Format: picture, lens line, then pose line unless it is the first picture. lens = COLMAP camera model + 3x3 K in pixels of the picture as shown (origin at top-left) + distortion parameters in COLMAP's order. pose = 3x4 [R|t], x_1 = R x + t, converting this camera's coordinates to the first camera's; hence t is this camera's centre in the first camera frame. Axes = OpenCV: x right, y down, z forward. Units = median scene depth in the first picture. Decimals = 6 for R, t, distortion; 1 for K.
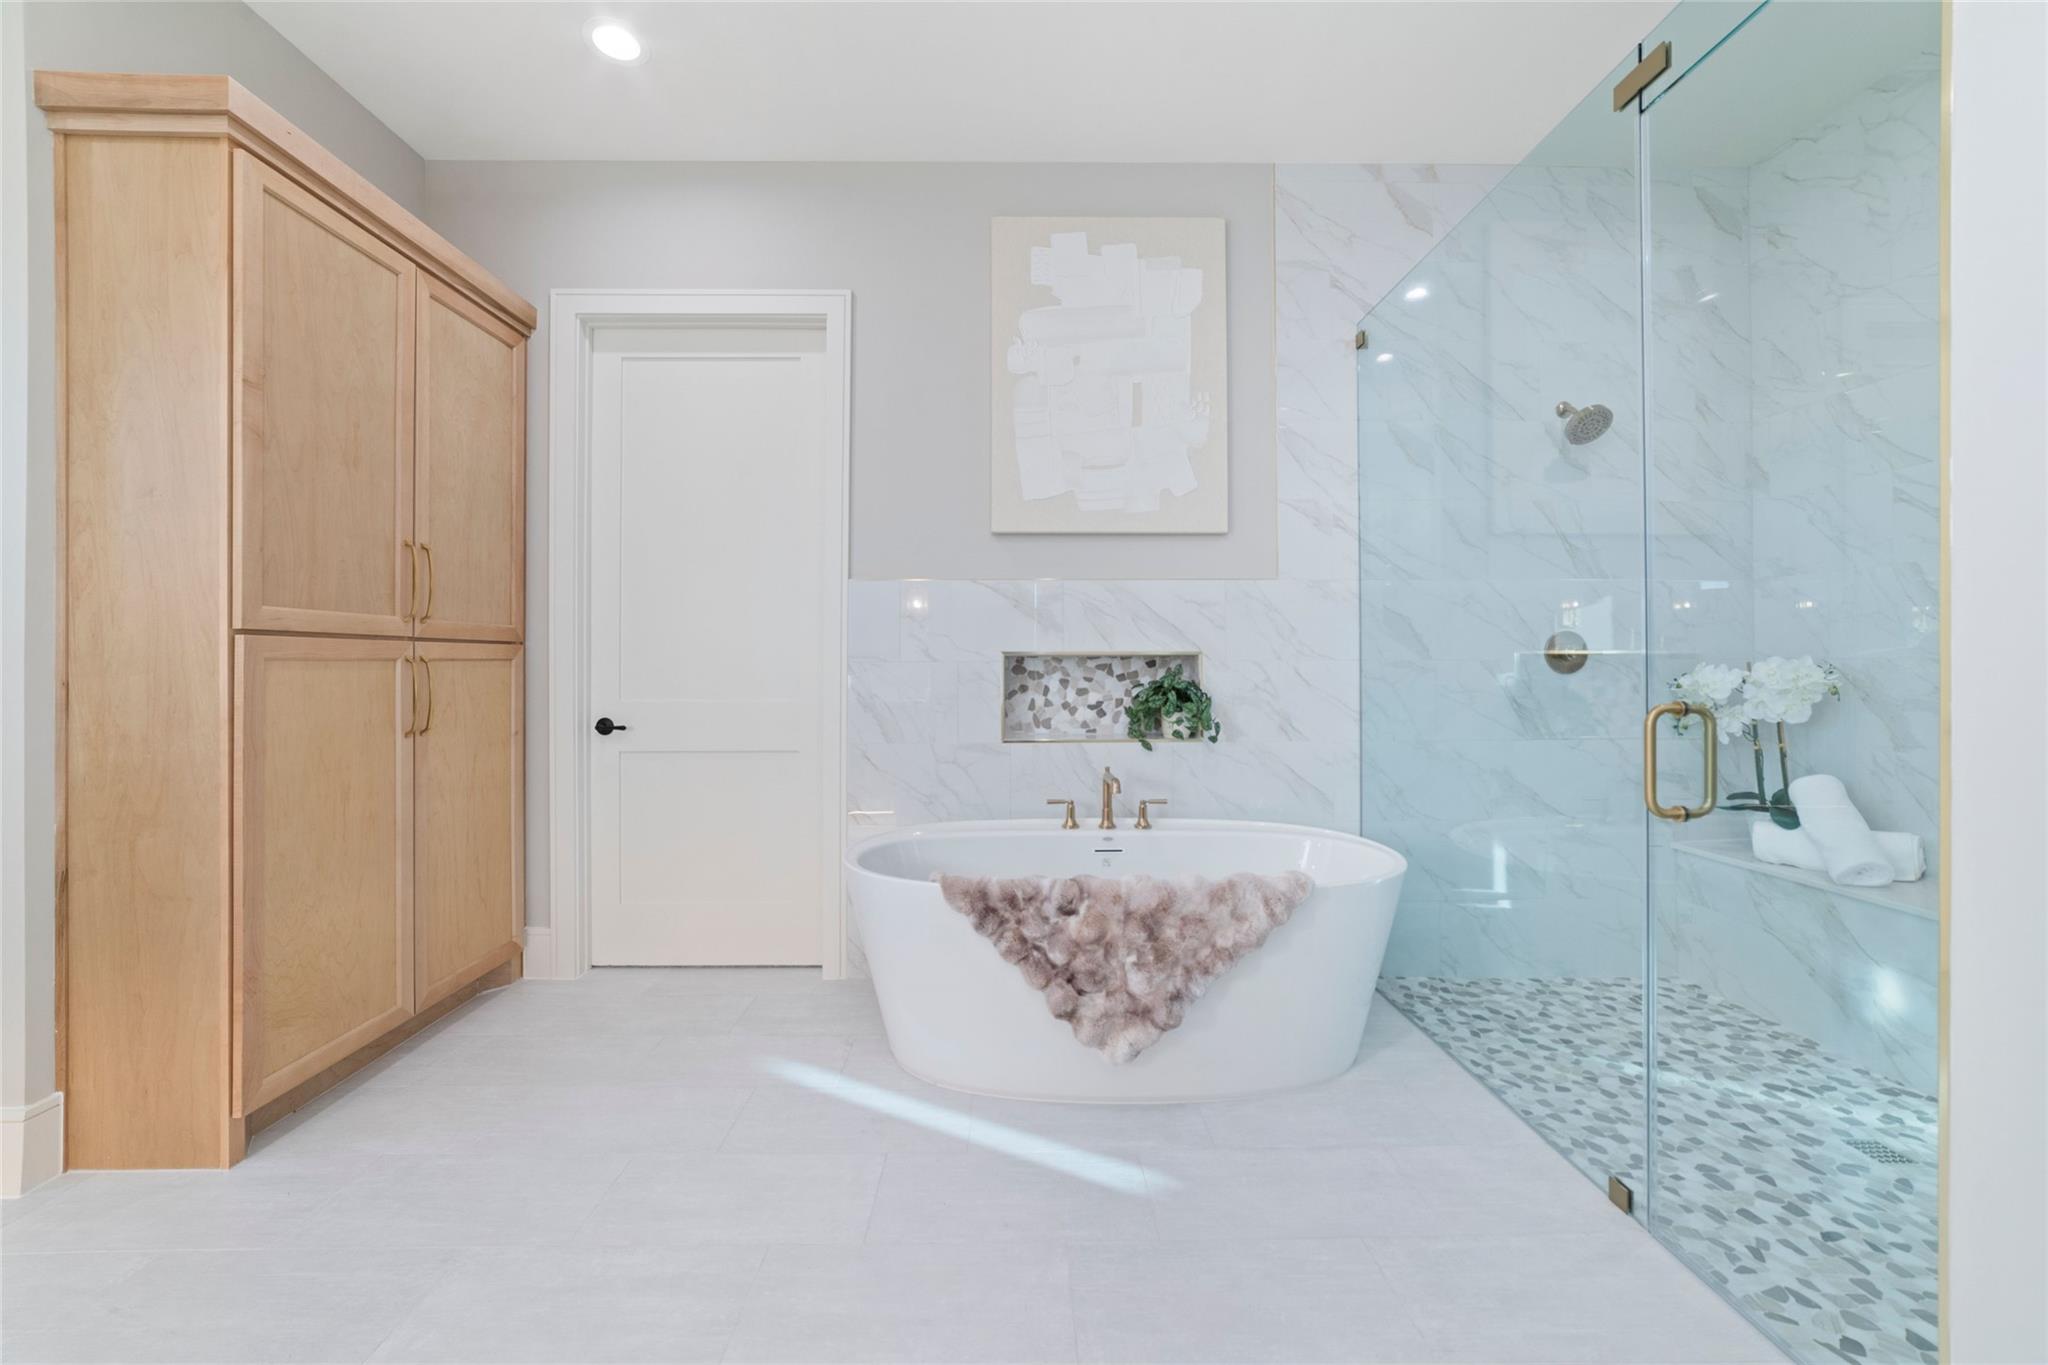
lens RADIAL K [[780.8, 0, 1020.5], [0, 780.8, 662.6], [0, 0, 1]] dist [-0.018482, 0.005585]
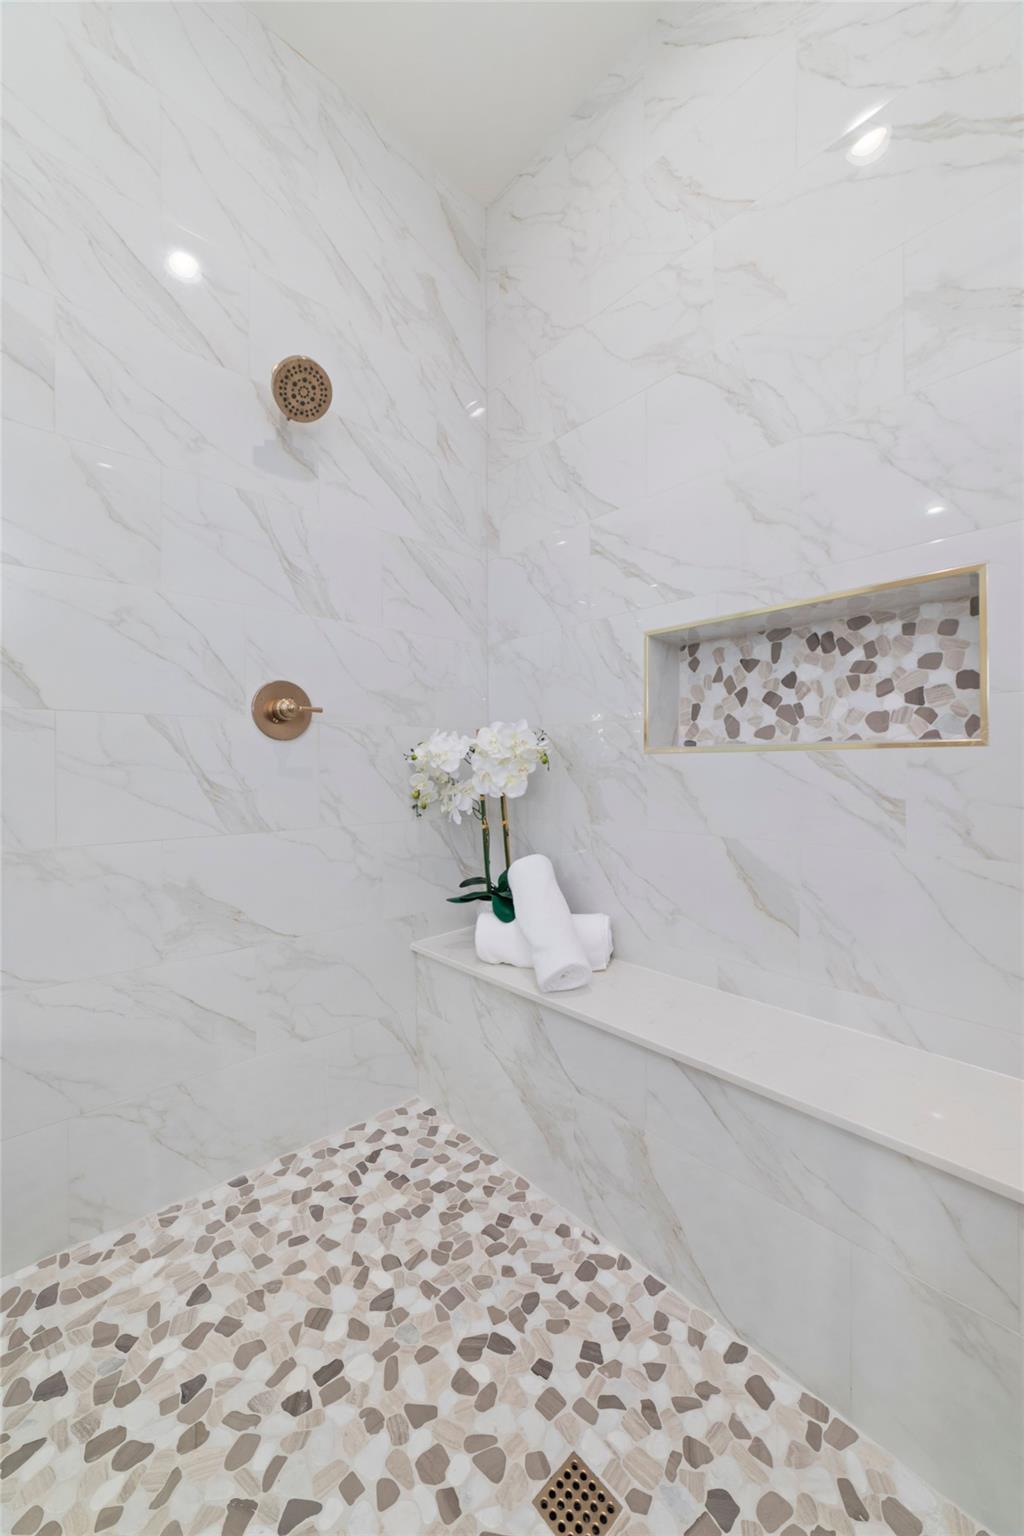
lens RADIAL K [[585.6, 0, 506.0], [0, 585.6, 768.2], [0, 0, 1]] dist [-0.018482, 0.005585]
pose [[0.753828, -0.003569, 0.657062, 0.542599], [-0.001079, 0.999977, 0.006670, 0.040099], [-0.657071, -0.005737, 0.753807, 0.487404]]
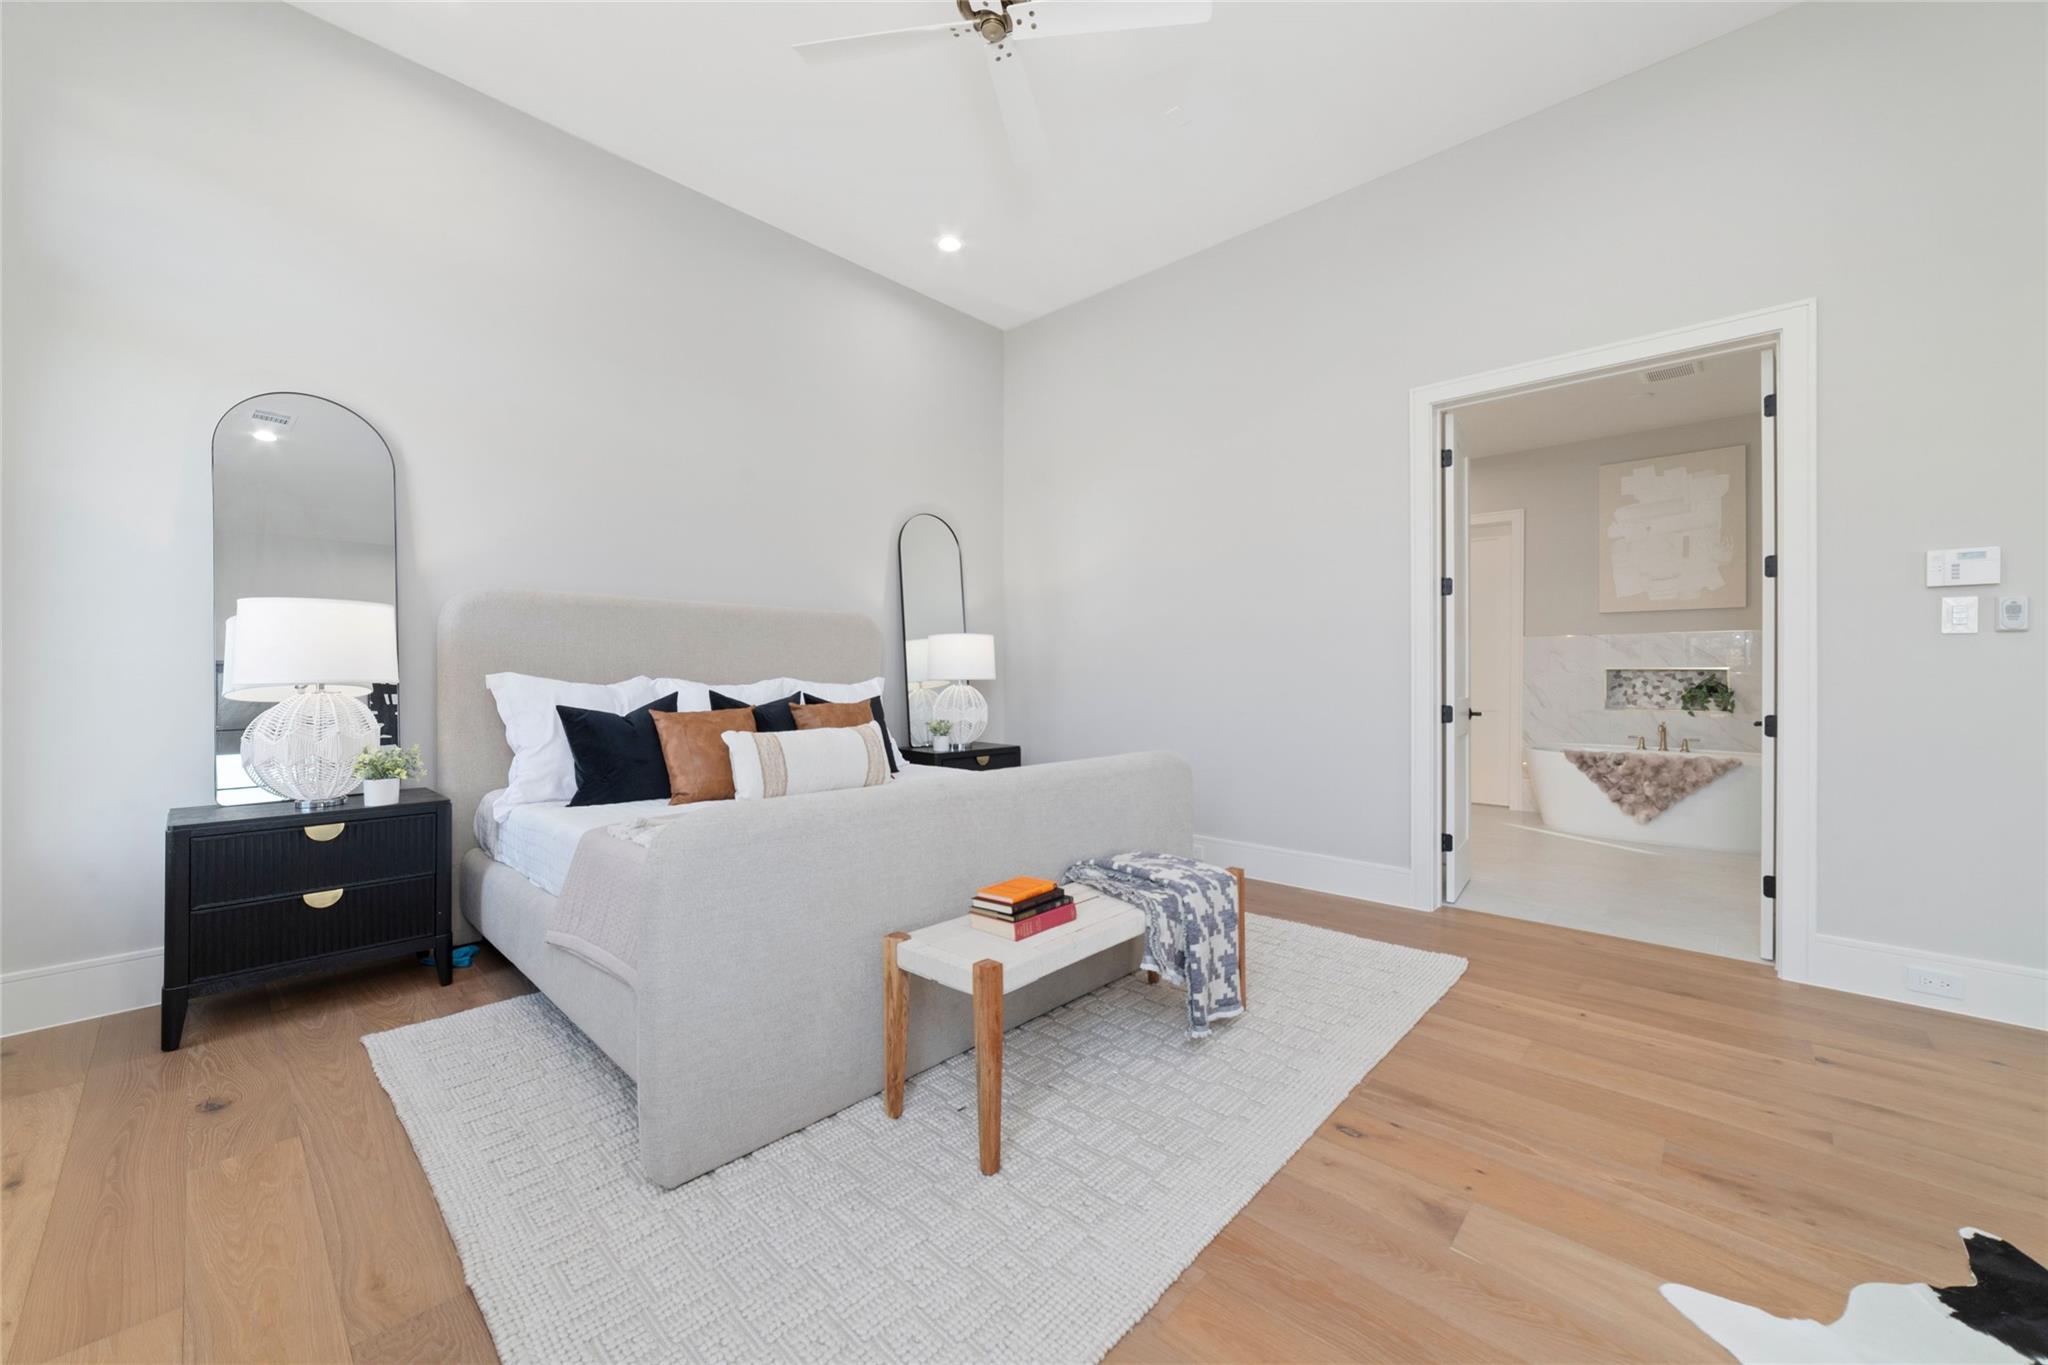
lens RADIAL K [[780.8, 0, 1025.7], [0, 780.8, 673.5], [0, 0, 1]] dist [-0.018482, 0.005585]
pose [[0.720840, 0.002600, -0.693097, 0.326128], [-0.000365, 0.999994, 0.003372, -0.005634], [0.693102, -0.002177, 0.720836, -1.770750]]
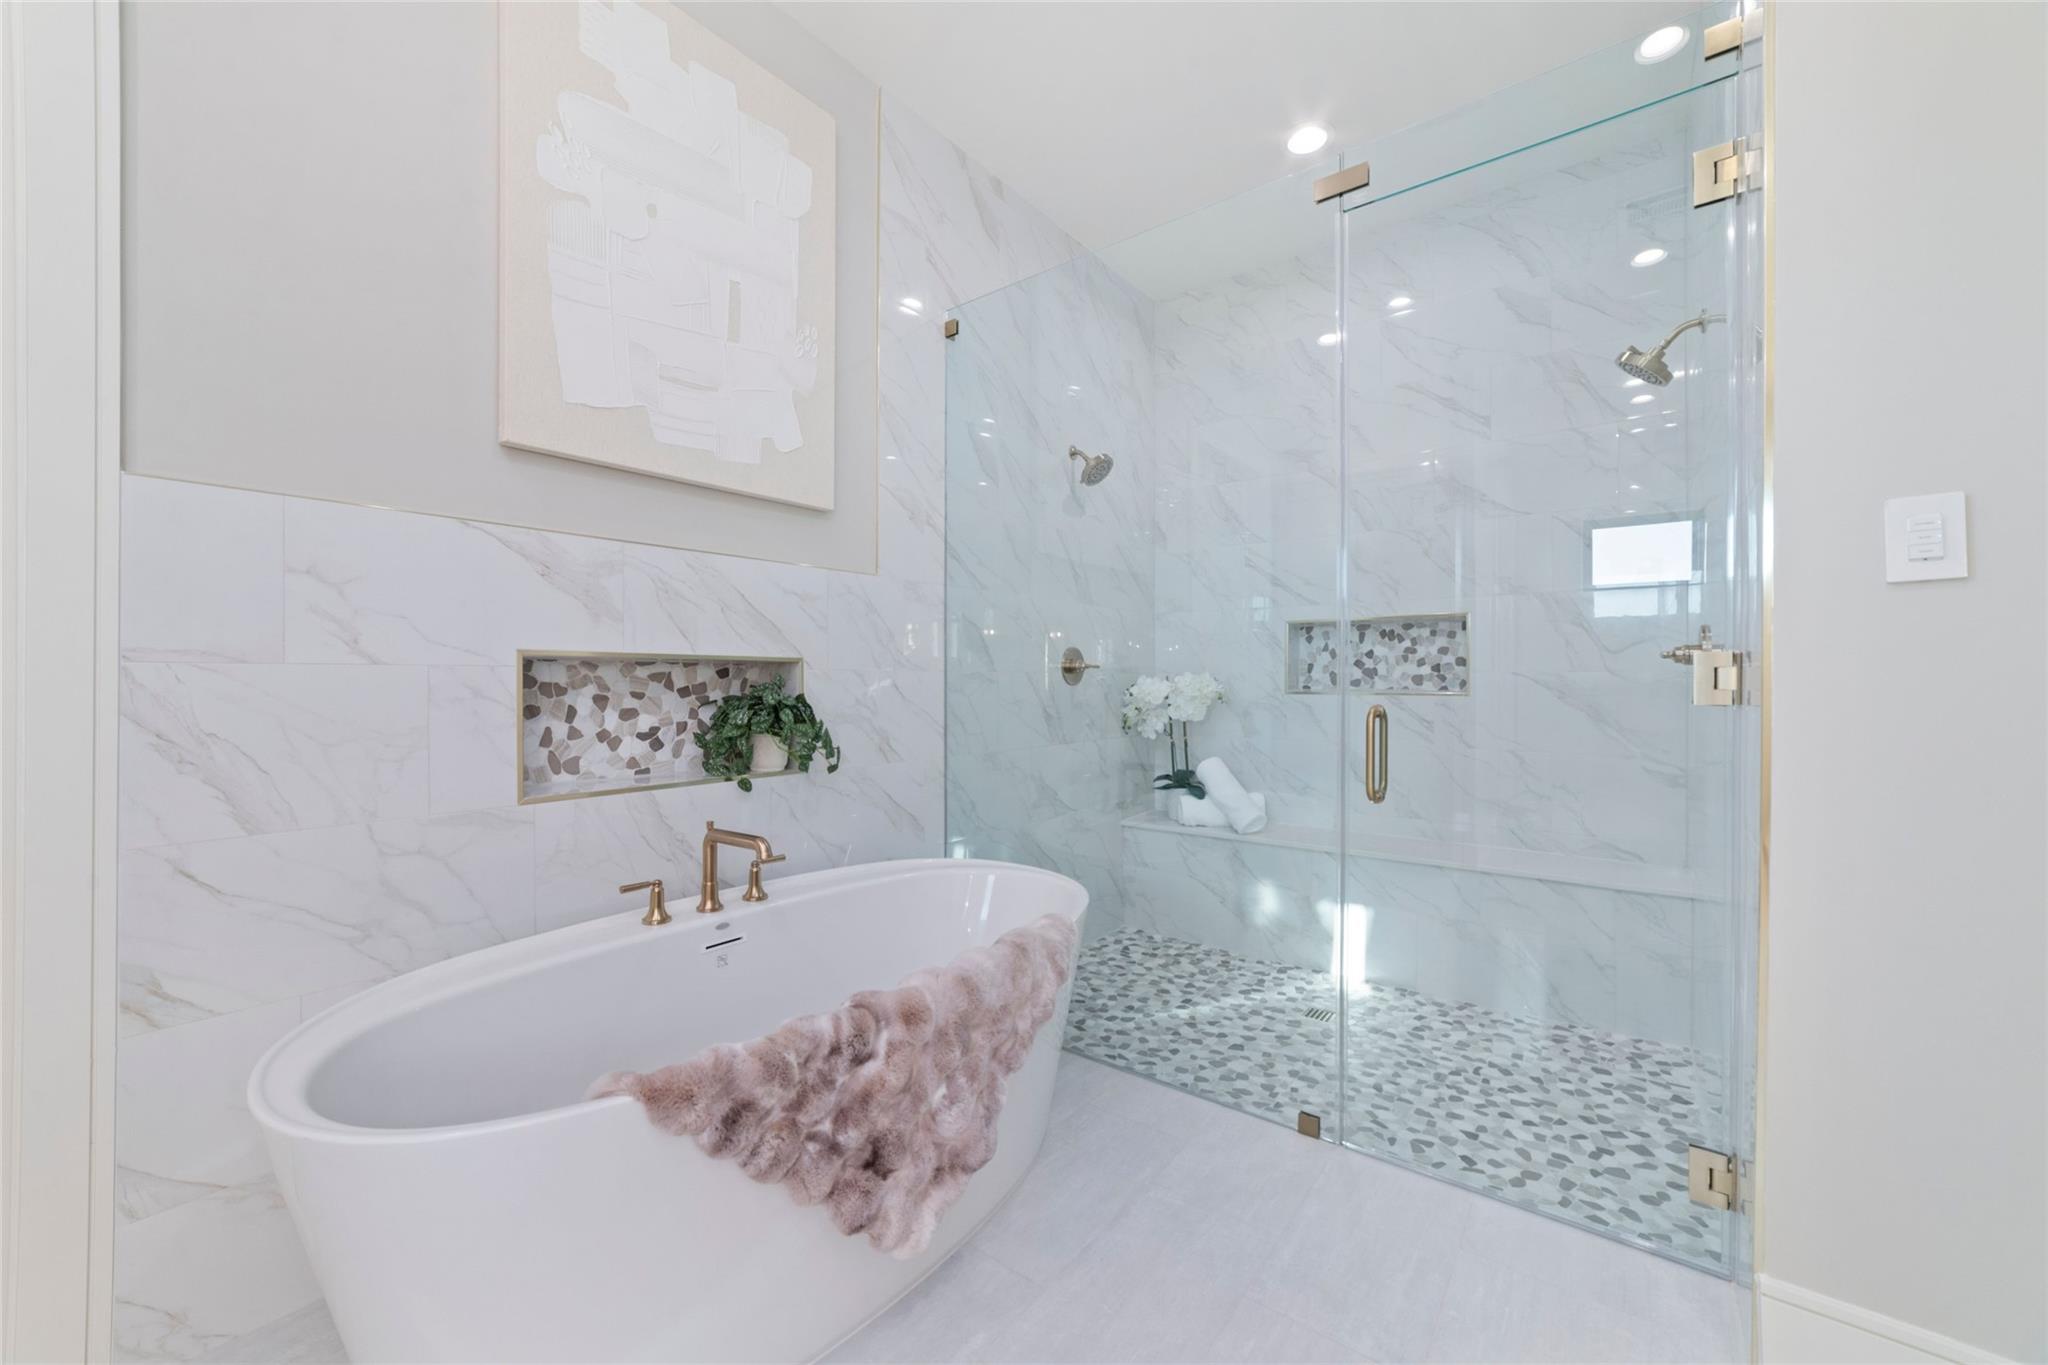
lens RADIAL K [[780.8, 0, 1024.6], [0, 780.8, 682.3], [0, 0, 1]] dist [-0.018482, 0.005585]
pose [[0.626162, 0.000547, 0.779692, -0.255200], [-0.006202, 0.999972, 0.004279, 0.006289], [-0.779668, -0.007514, 0.626148, 0.363859]]
